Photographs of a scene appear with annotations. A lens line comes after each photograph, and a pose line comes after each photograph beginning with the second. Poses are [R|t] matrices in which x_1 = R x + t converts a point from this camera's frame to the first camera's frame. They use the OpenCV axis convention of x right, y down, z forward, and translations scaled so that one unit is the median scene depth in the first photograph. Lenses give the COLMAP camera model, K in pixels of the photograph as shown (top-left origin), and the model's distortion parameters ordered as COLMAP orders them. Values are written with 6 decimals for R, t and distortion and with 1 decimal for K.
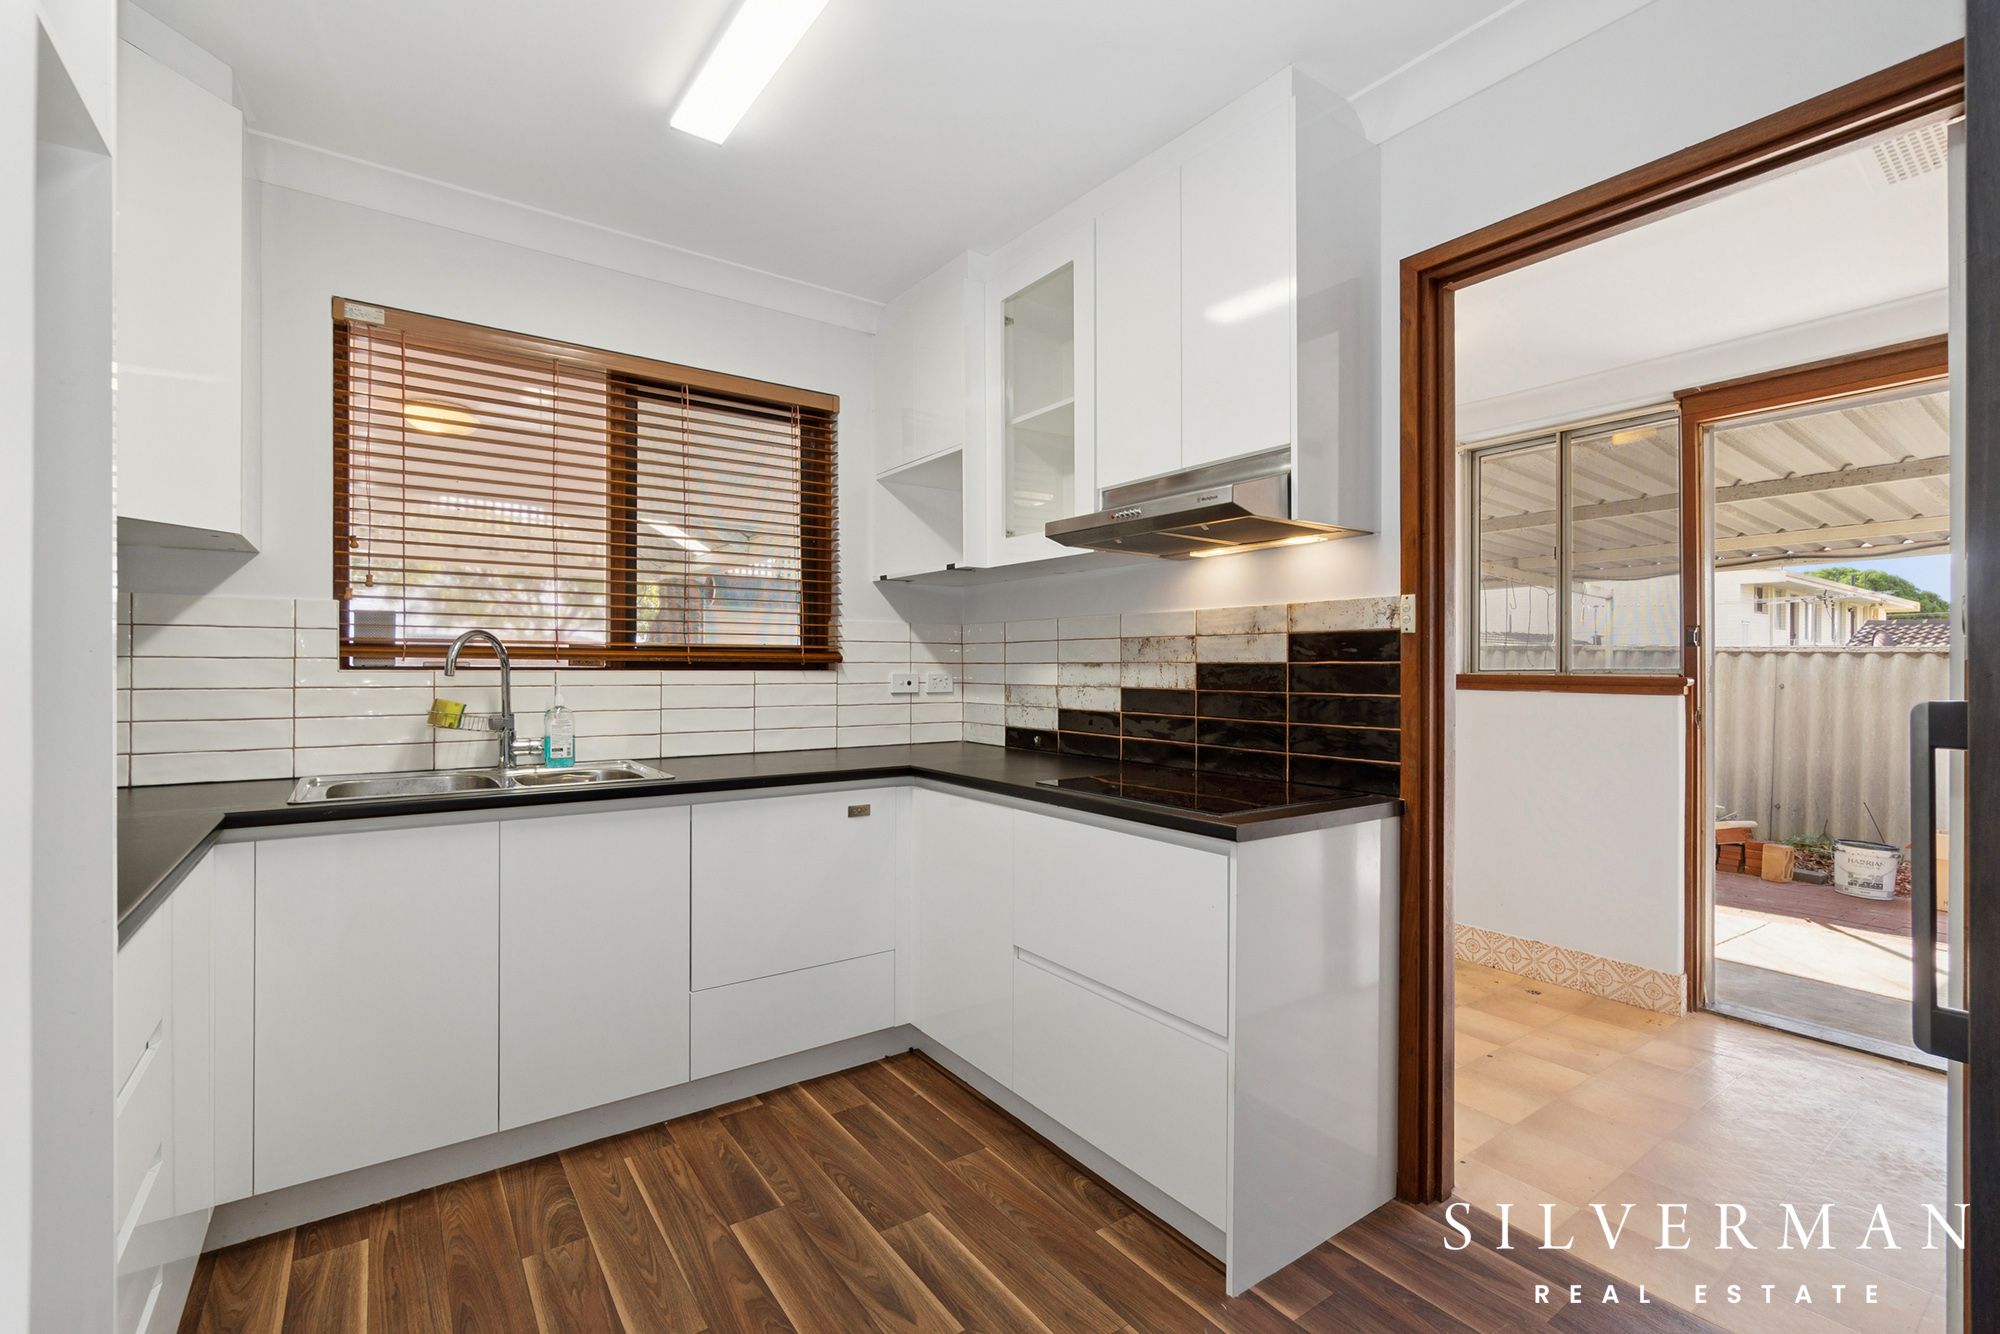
lens RADIAL K [[871.5, 0, 996.6], [0, 871.5, 669.1], [0, 0, 1]] dist [-0.002525, -0.000273]
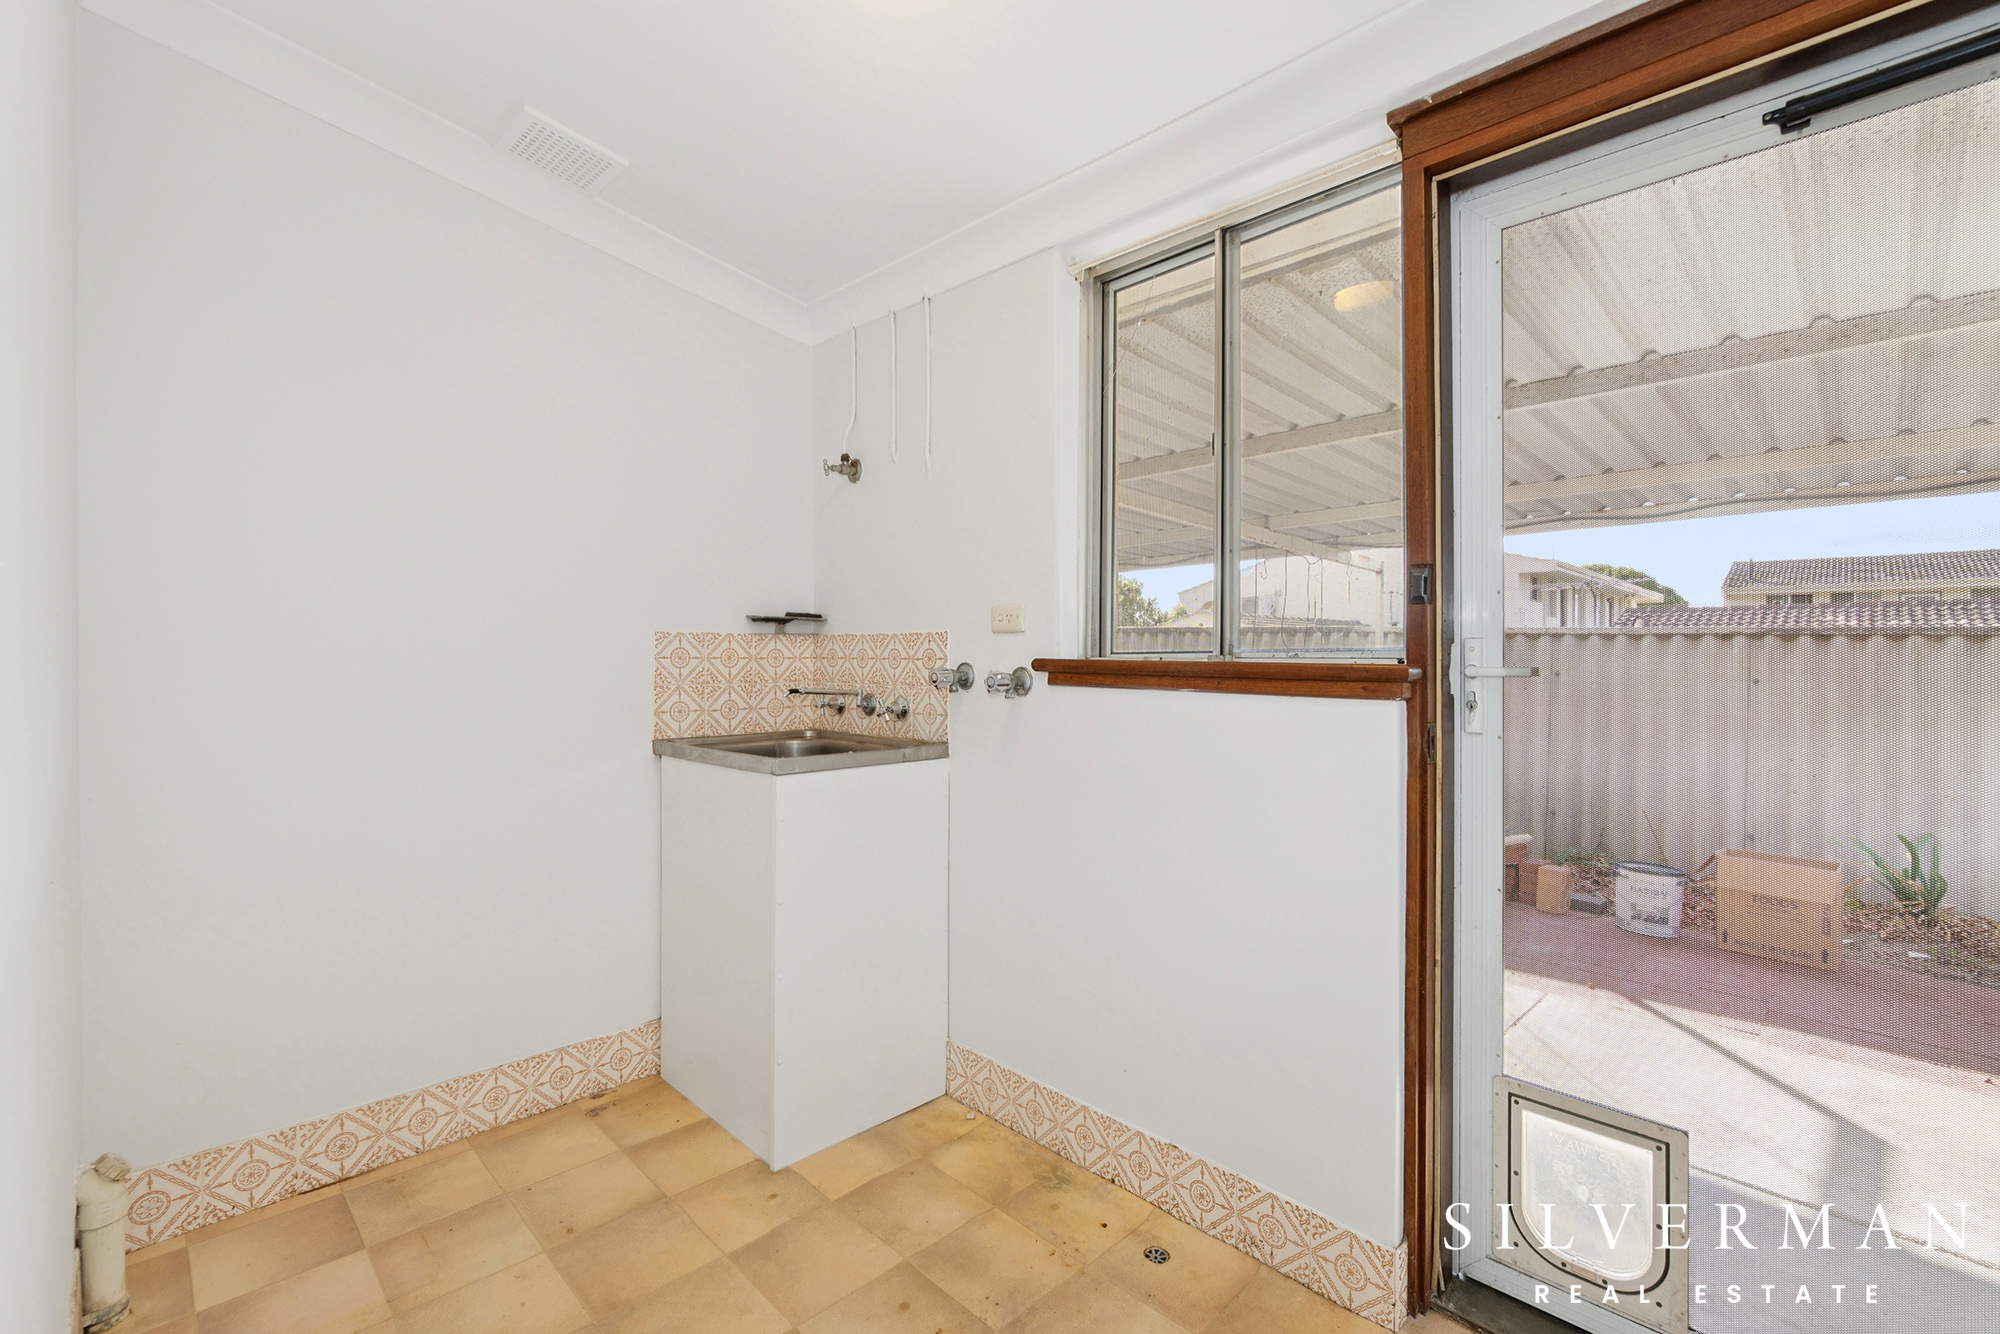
lens RADIAL K [[871.5, 0, 995.7], [0, 871.5, 657.8], [0, 0, 1]] dist [-0.002525, -0.000273]
pose [[0.986240, -0.000486, 0.165319, 0.318902], [0.000021, 0.999996, 0.002812, 0.003138], [-0.165320, -0.002770, 0.986236, 0.363553]]
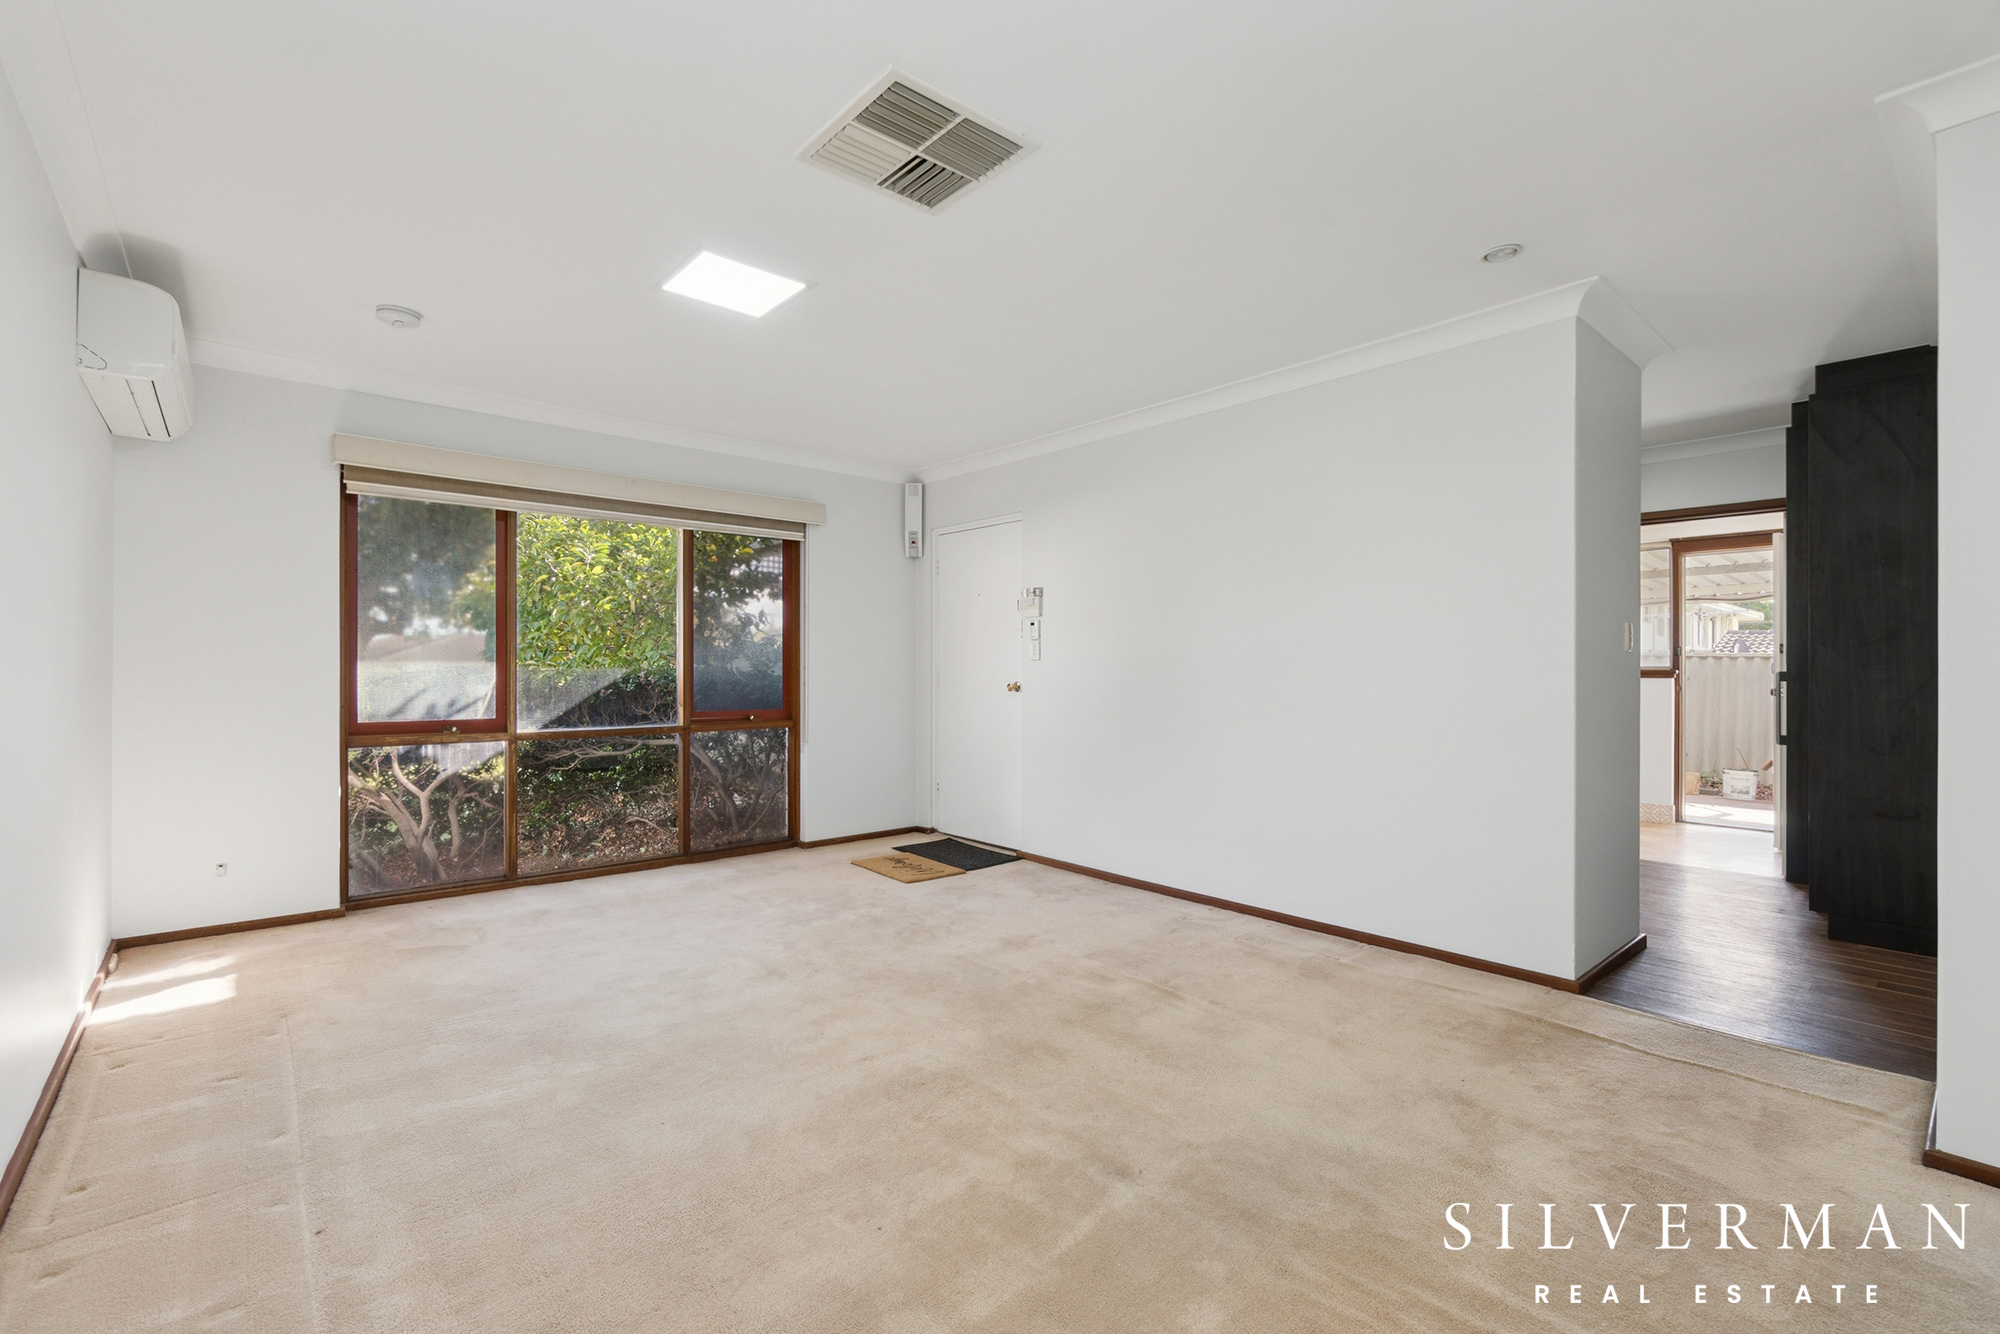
lens RADIAL K [[871.5, 0, 994.2], [0, 871.5, 668.4], [0, 0, 1]] dist [-0.002525, -0.000273]
pose [[0.995693, 0.001688, 0.092699, -0.761573], [-0.001615, 0.999998, -0.000870, 0.007946], [-0.092700, 0.000717, 0.995694, -0.697283]]
